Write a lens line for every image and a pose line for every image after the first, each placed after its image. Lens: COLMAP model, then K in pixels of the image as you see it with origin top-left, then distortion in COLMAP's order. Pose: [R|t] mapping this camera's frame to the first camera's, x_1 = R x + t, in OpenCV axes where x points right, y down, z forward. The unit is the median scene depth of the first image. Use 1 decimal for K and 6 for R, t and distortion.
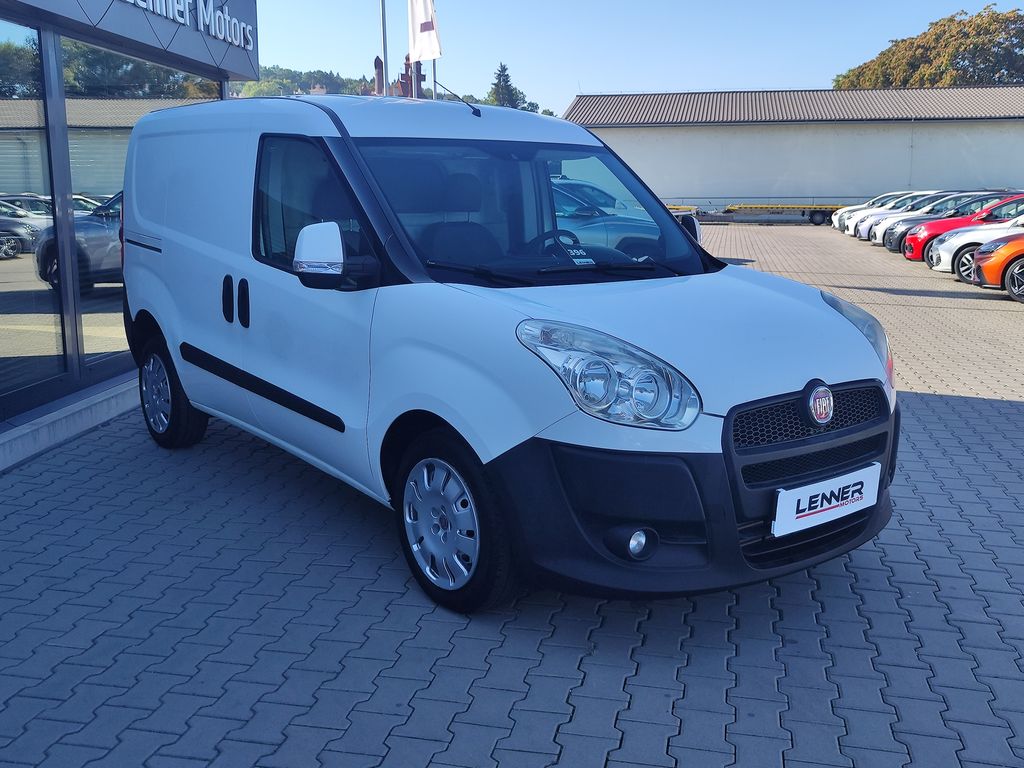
lens RADIAL K [[931.6, 0, 515.8], [0, 931.6, 316.2], [0, 0, 1]] dist [0.086624, -0.157784]
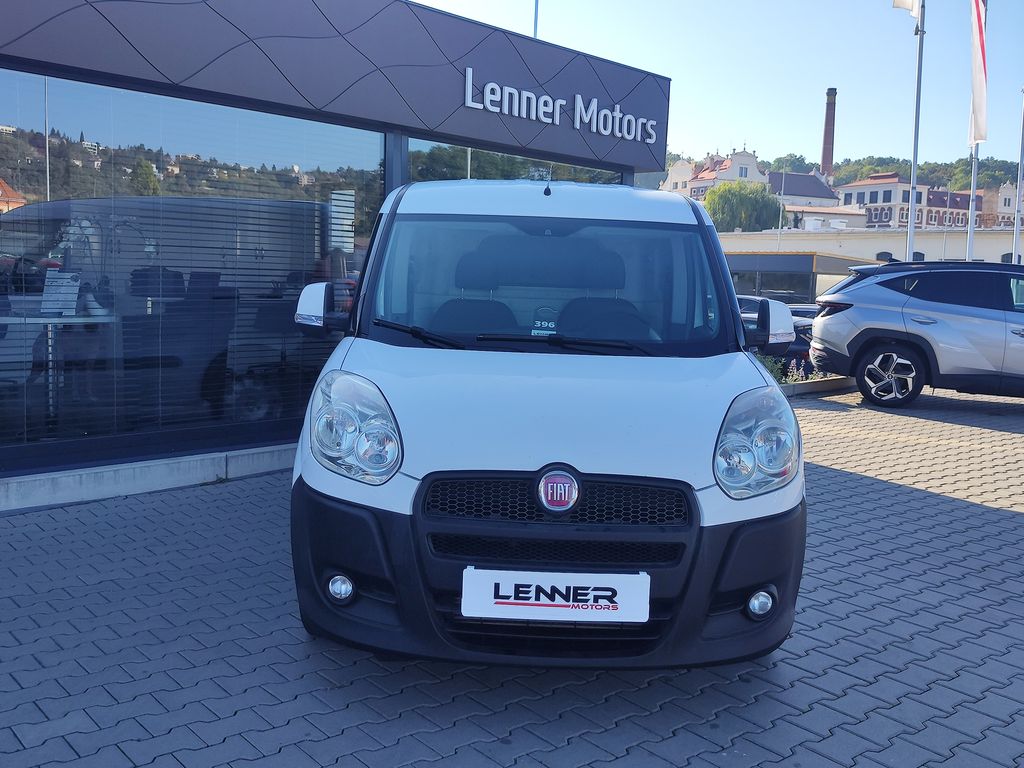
lens RADIAL K [[931.6, 0, 515.8], [0, 931.6, 316.2], [0, 0, 1]] dist [0.086624, -0.157784]
pose [[0.824548, 0.060573, -0.562541, 0.810682], [-0.112626, 0.991927, -0.058273, -0.019615], [0.554470, 0.111406, 0.824713, 0.191706]]
